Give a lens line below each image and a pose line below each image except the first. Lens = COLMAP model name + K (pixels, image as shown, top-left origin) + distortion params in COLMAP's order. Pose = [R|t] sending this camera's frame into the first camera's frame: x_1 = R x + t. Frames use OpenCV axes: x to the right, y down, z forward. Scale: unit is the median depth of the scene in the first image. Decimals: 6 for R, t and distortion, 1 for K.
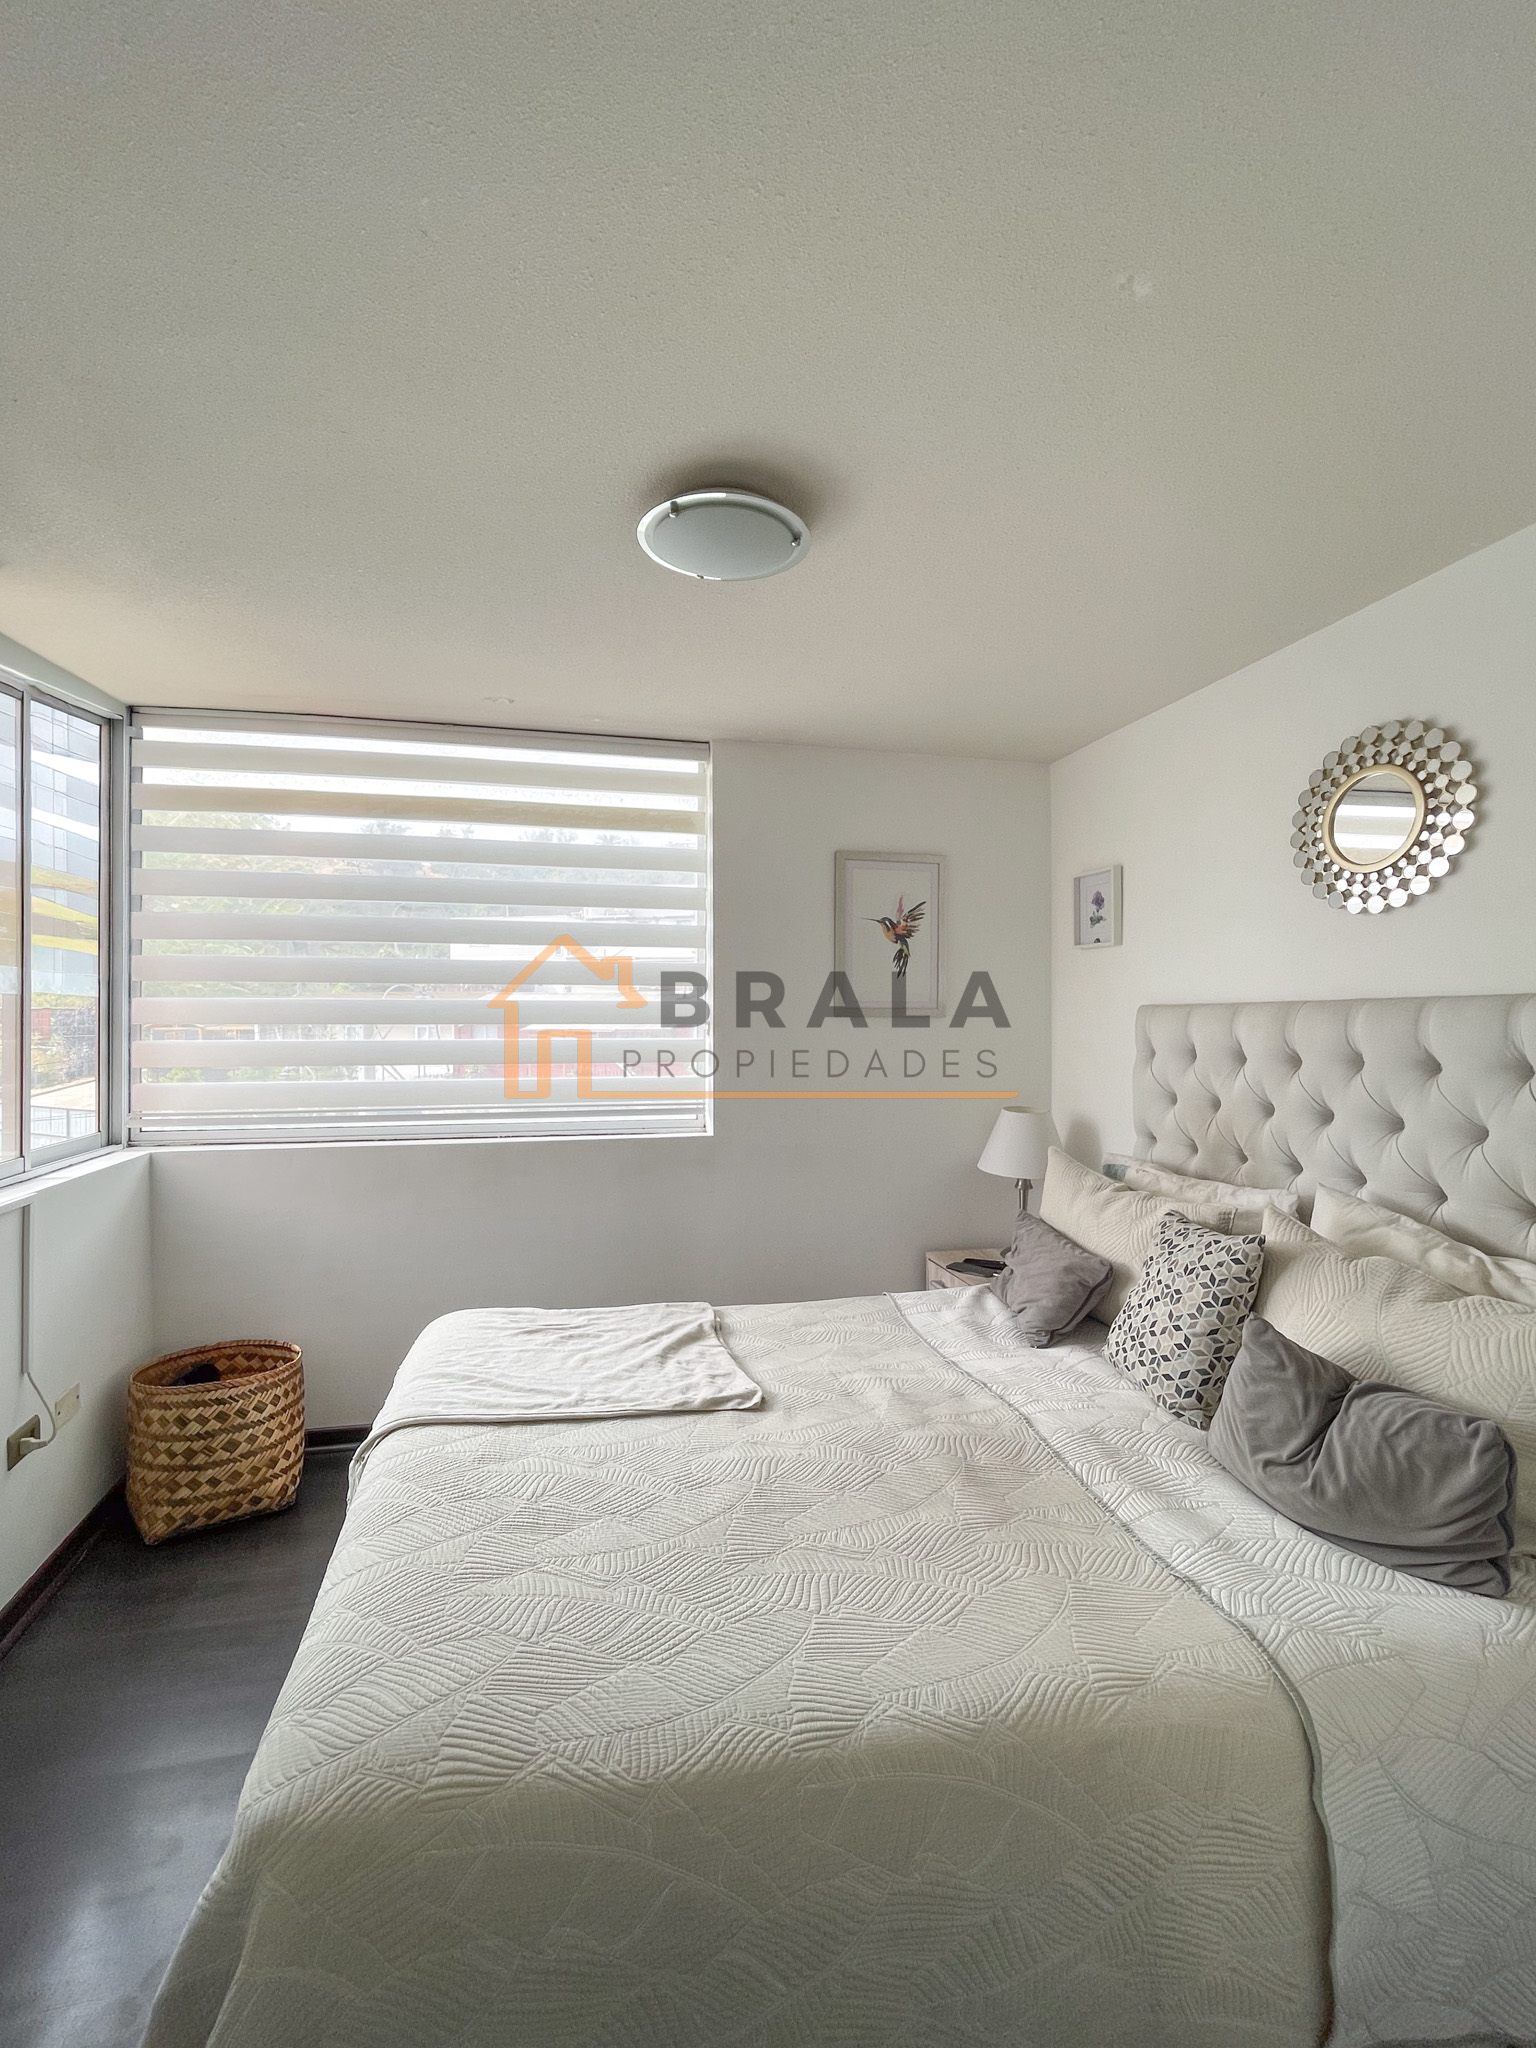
lens RADIAL K [[848.4, 0, 802.9], [0, 848.4, 1021.3], [0, 0, 1]] dist [0.000229, 0.000188]
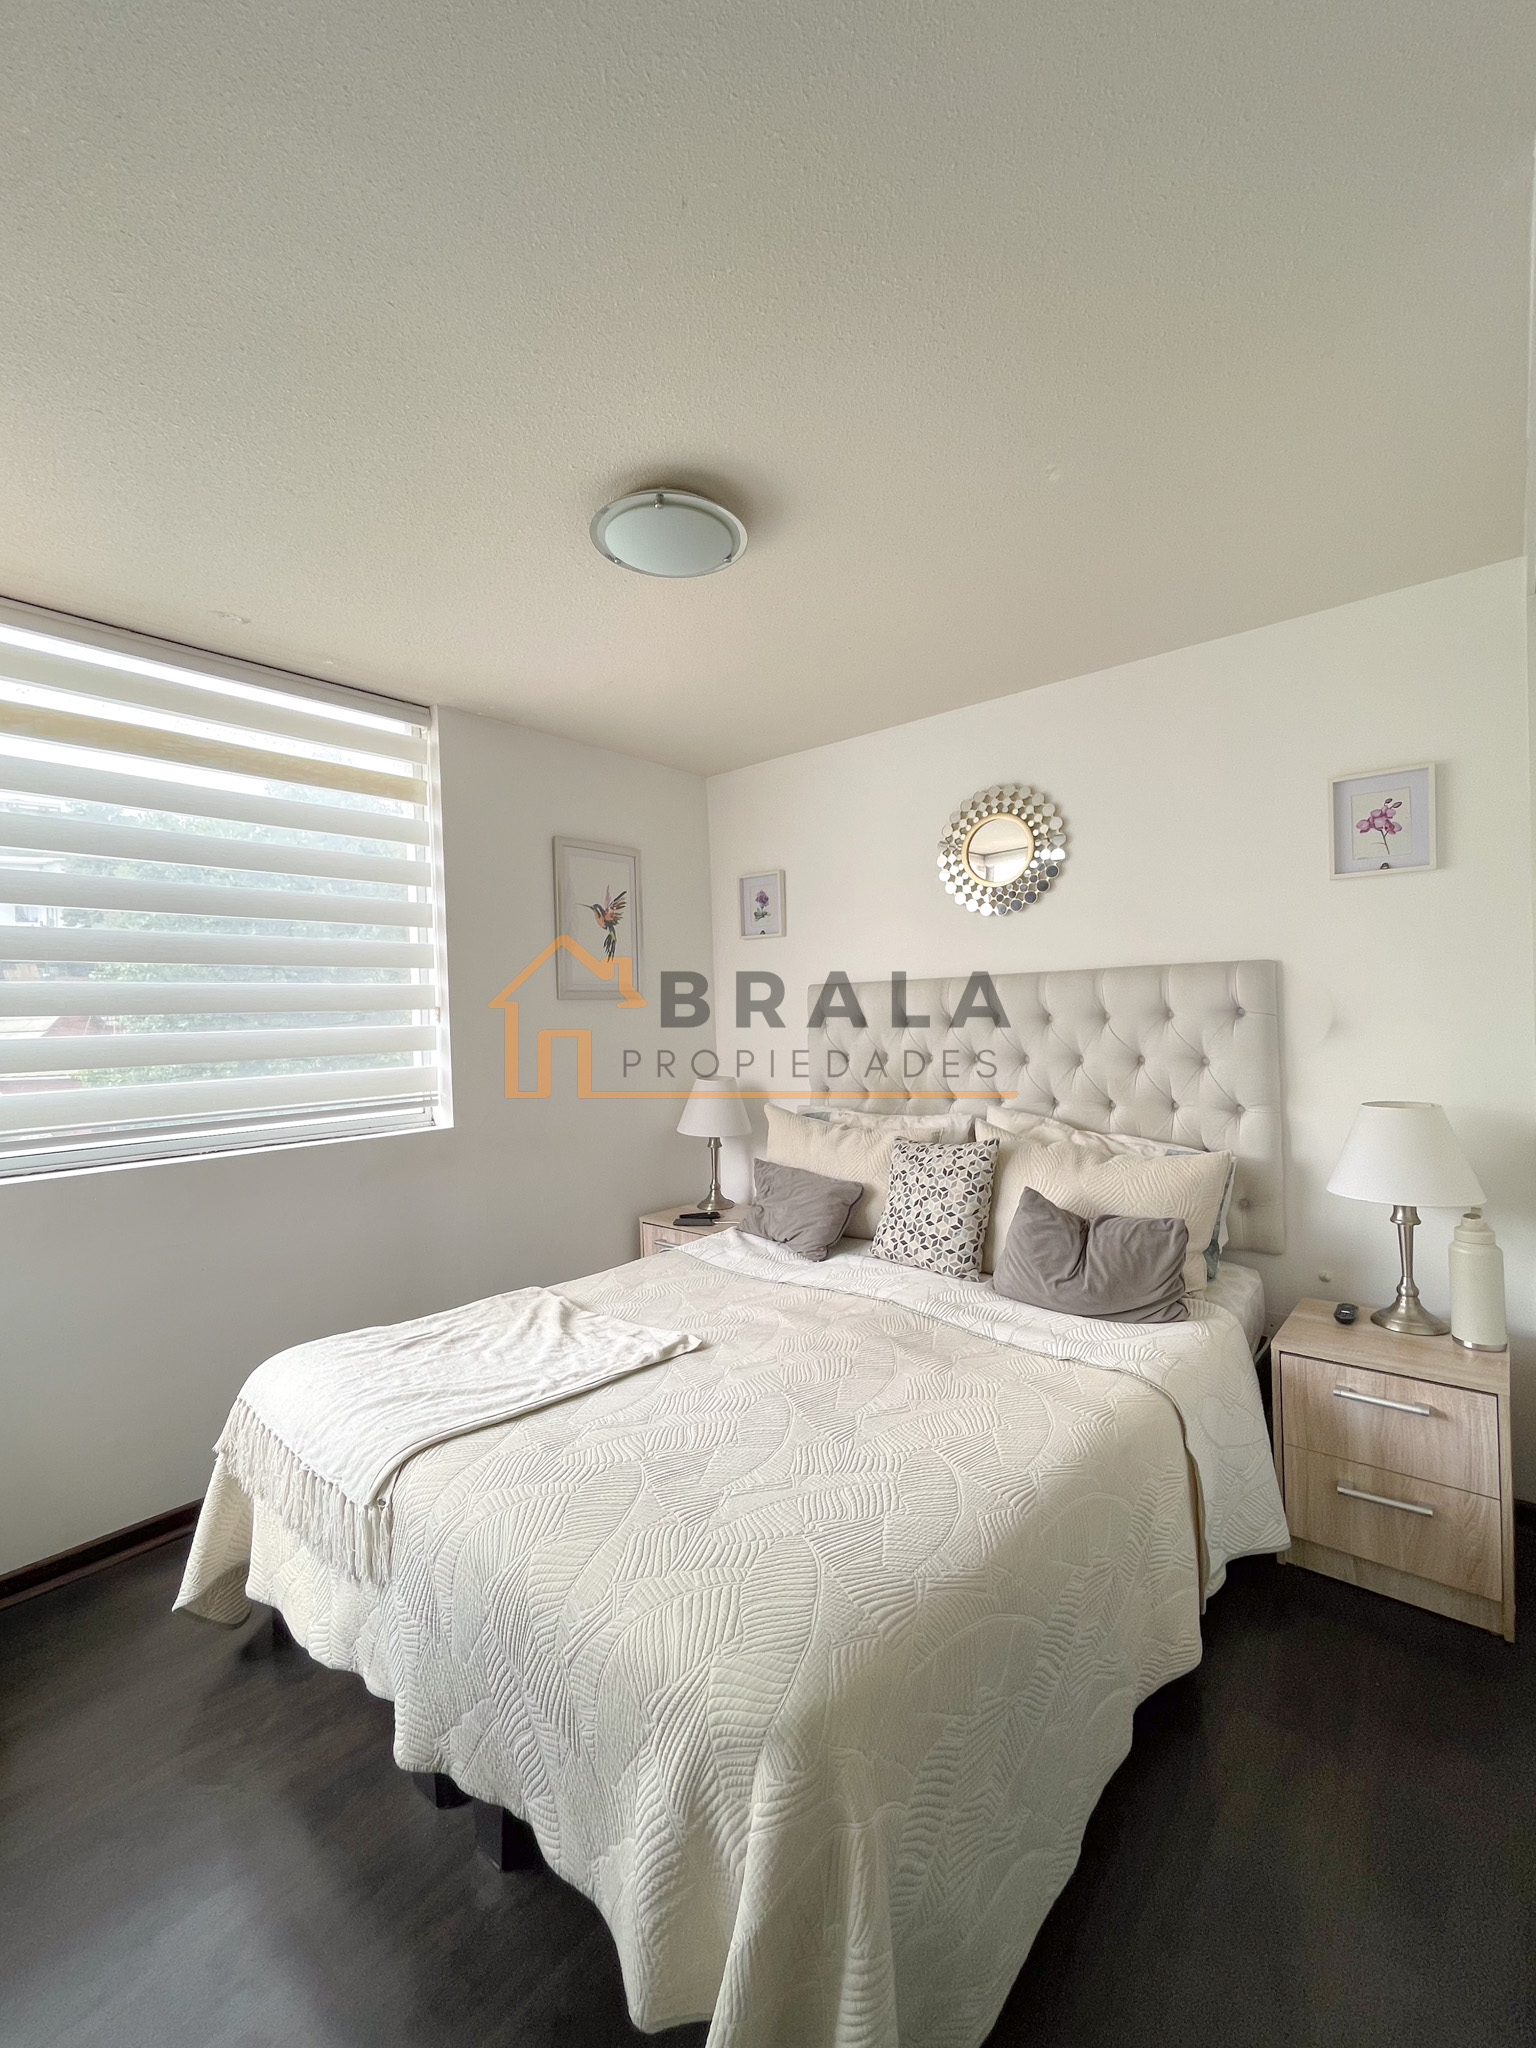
lens RADIAL K [[854.5, 0, 699.6], [0, 854.5, 1023.7], [0, 0, 1]] dist [0.010434, -0.000046]
pose [[0.827878, -0.029424, 0.560136, -0.610847], [0.030815, 0.999501, 0.006960, 0.033476], [-0.560061, 0.011498, 0.828371, 0.085974]]
